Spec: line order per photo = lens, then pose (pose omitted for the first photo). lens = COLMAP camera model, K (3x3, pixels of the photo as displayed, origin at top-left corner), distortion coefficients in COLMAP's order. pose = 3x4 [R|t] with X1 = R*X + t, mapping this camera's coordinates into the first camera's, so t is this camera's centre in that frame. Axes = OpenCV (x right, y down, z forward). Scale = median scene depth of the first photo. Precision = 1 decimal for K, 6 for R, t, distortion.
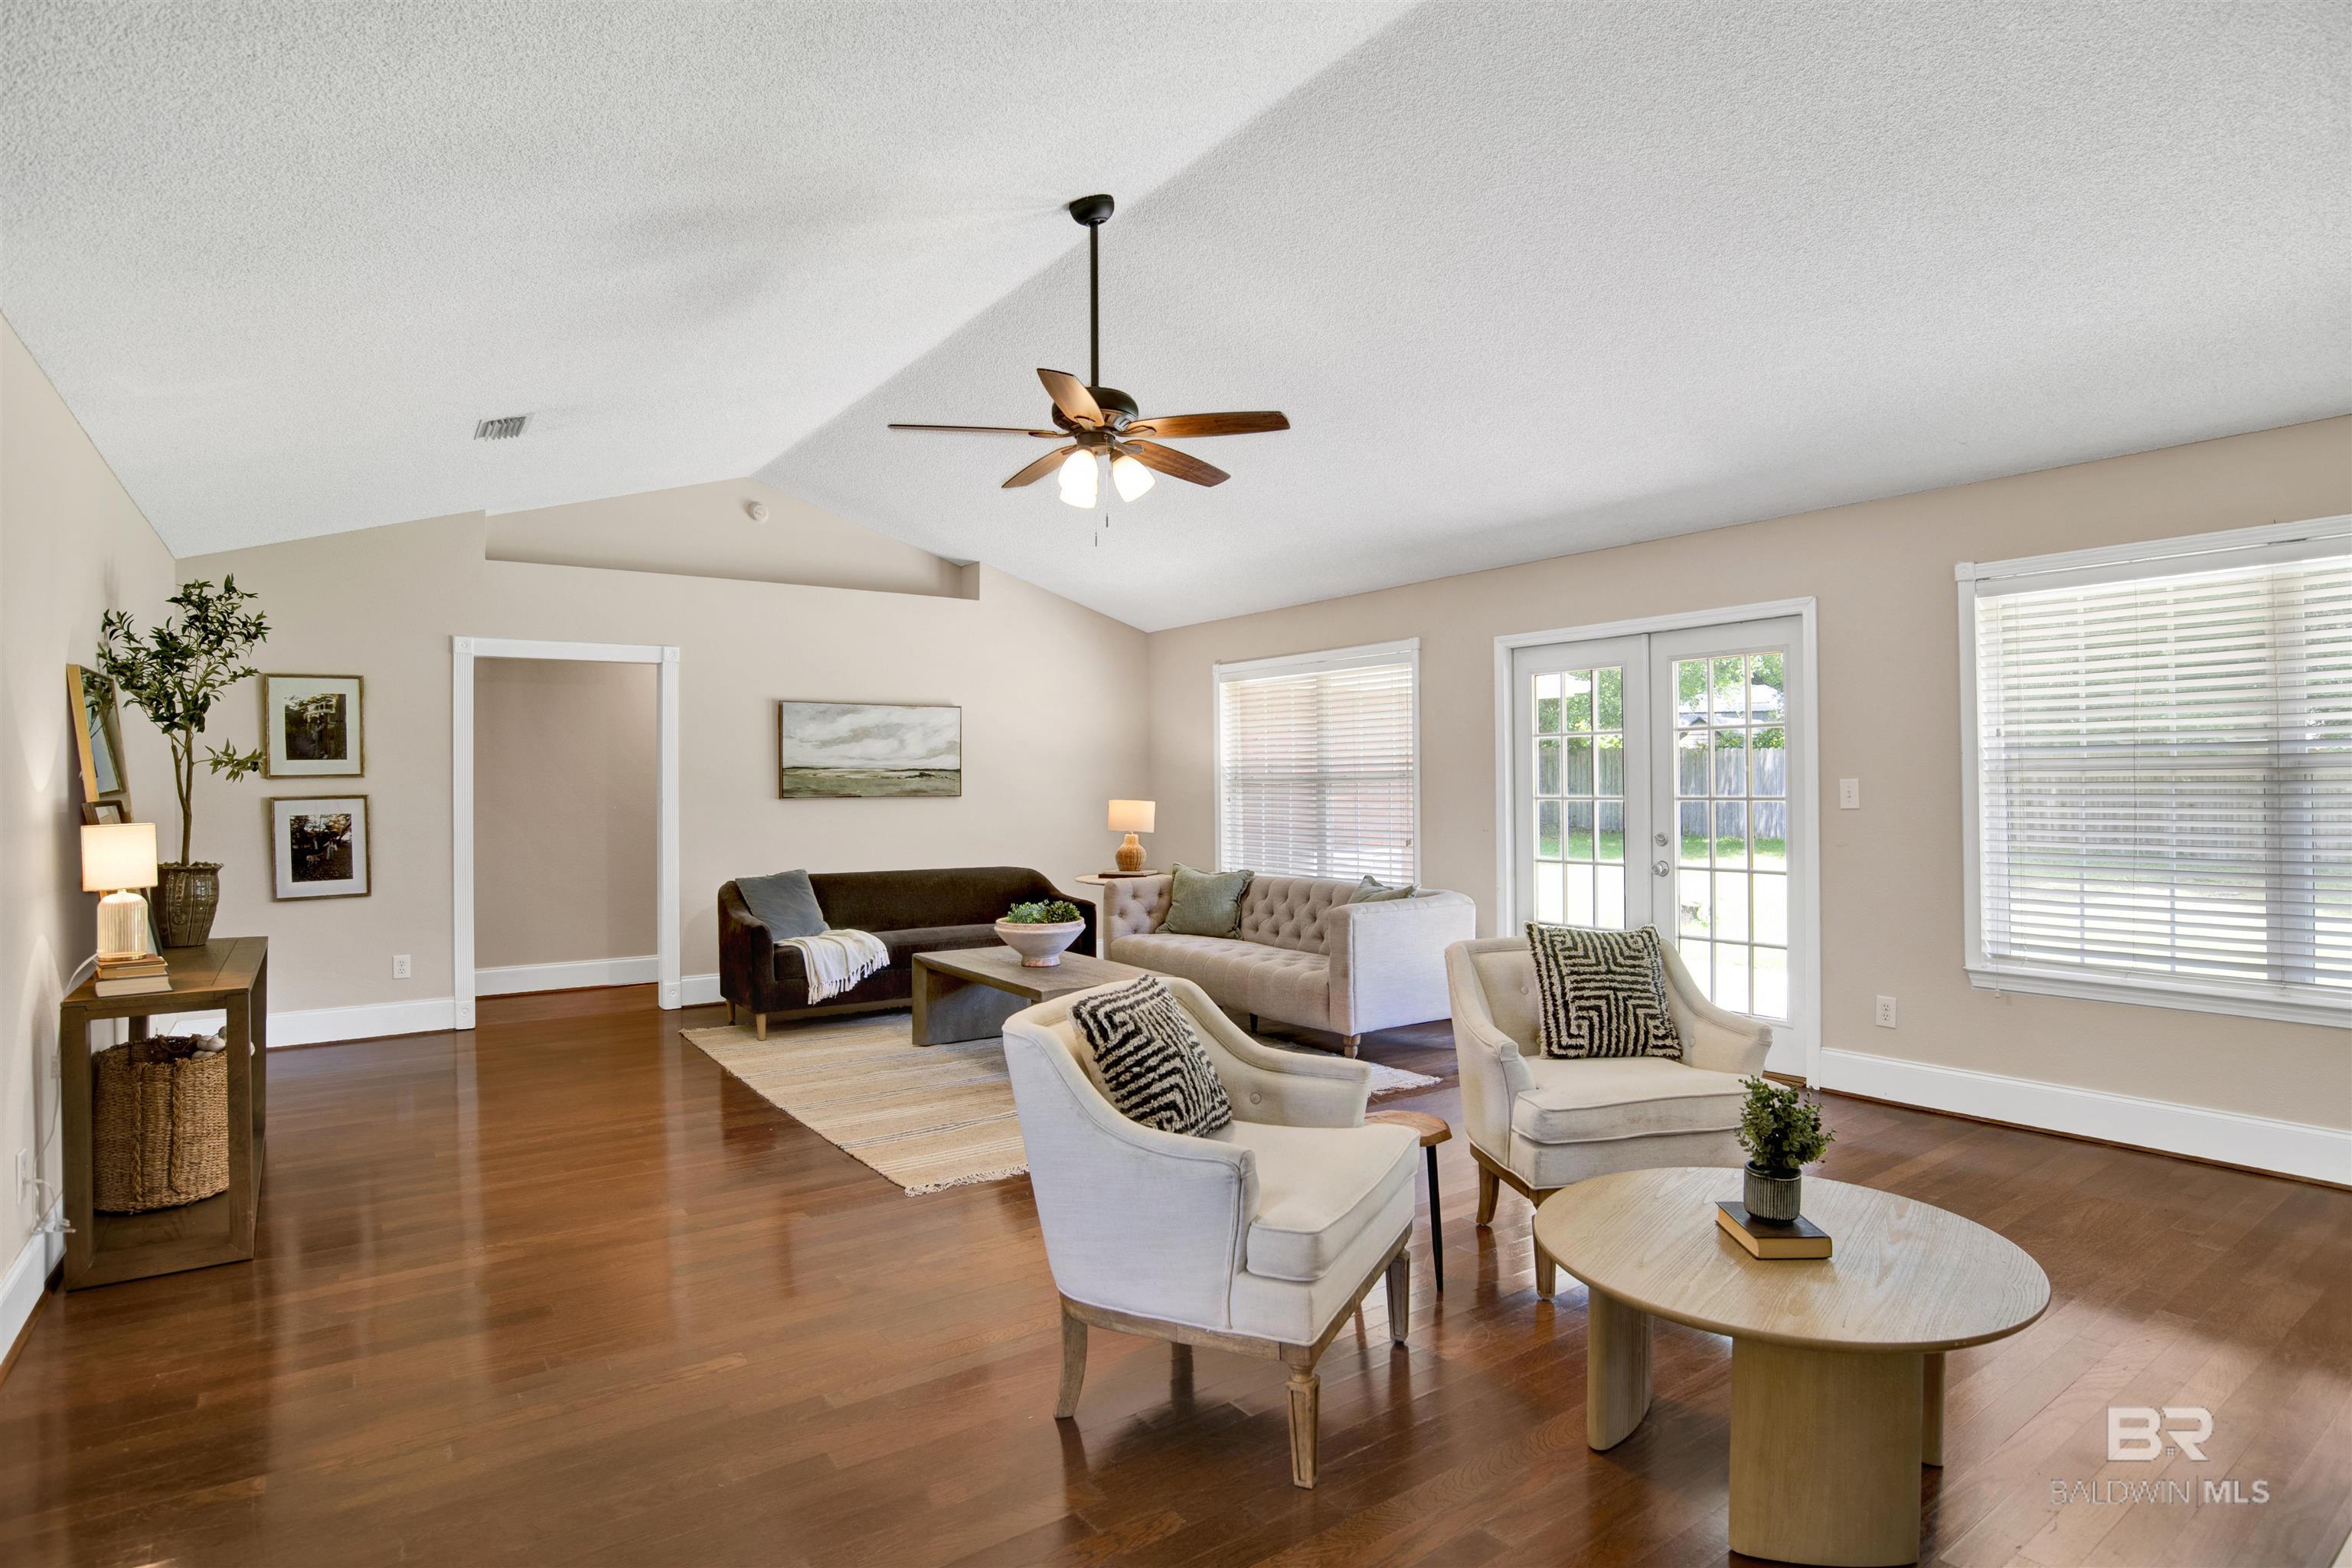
lens RADIAL K [[1246.8, 0, 1193.3], [0, 1246.8, 776.5], [0, 0, 1]] dist [-0.045751, 0.004337]
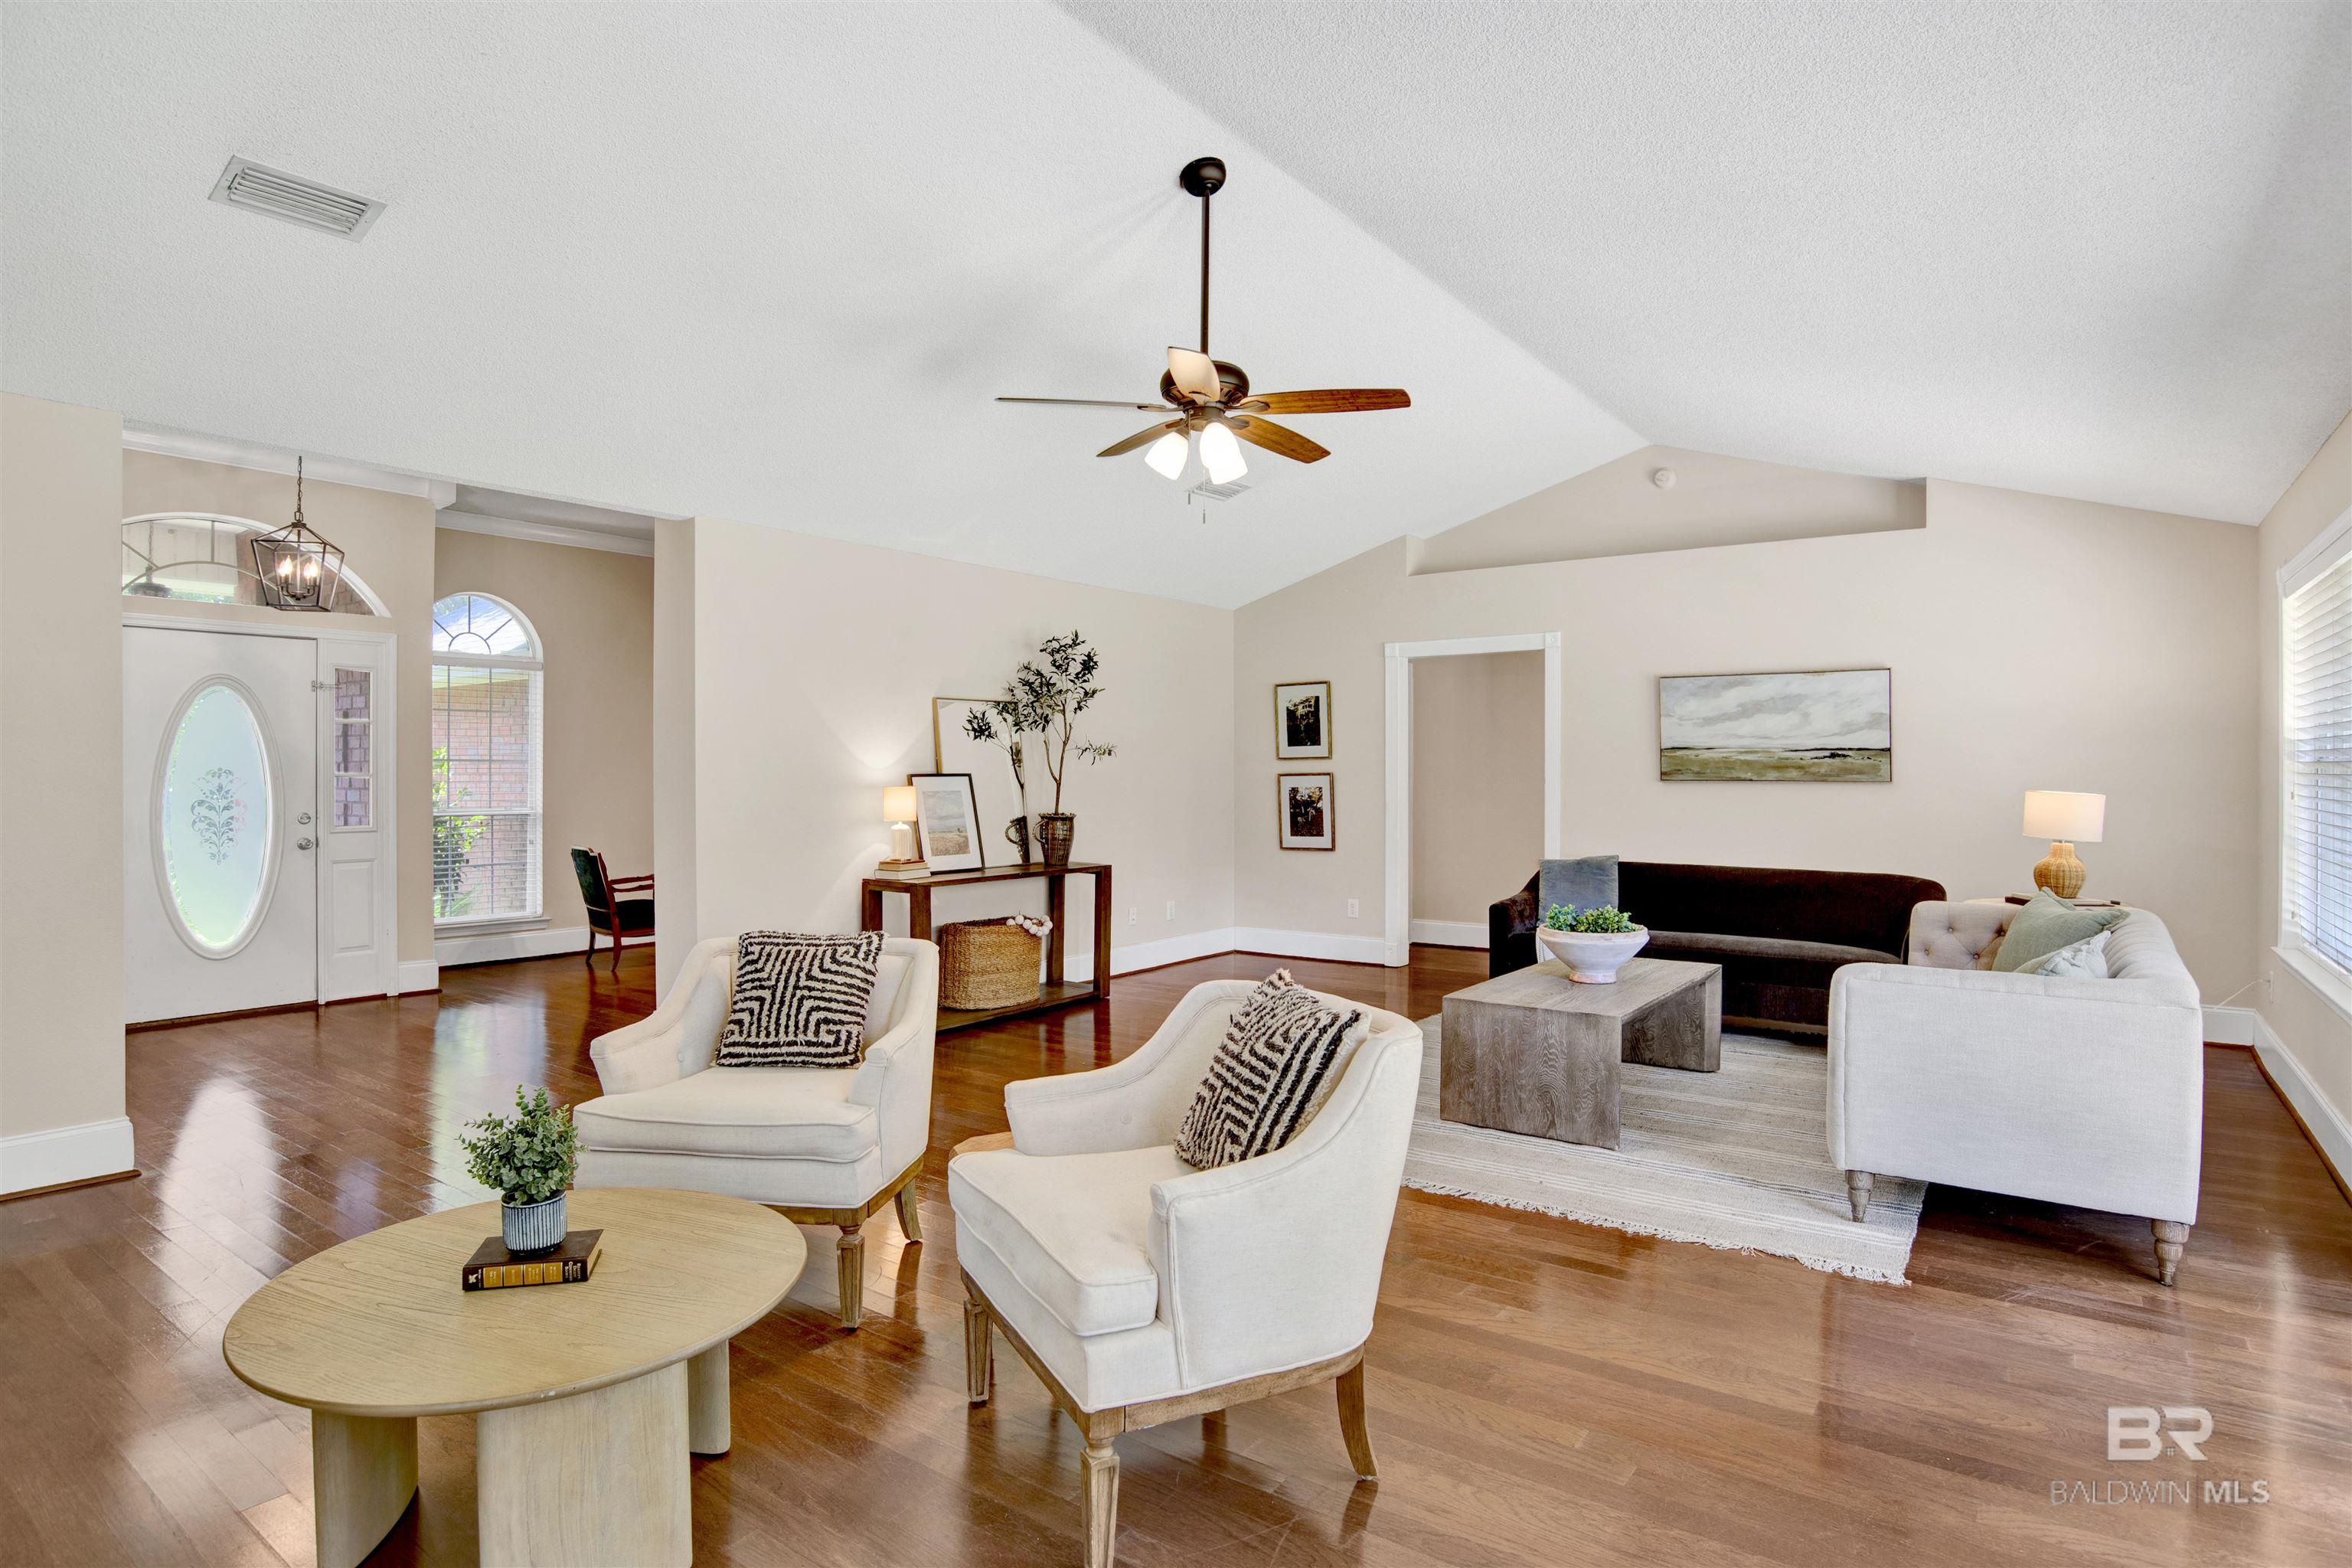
lens RADIAL K [[1246.8, 0, 1140.7], [0, 1246.8, 776.2], [0, 0, 1]] dist [-0.045751, 0.004337]
pose [[0.313821, 0.012372, -0.949402, 0.479065], [0.002351, 0.999902, 0.013807, 0.000054], [0.949479, -0.006565, 0.313761, 0.368306]]
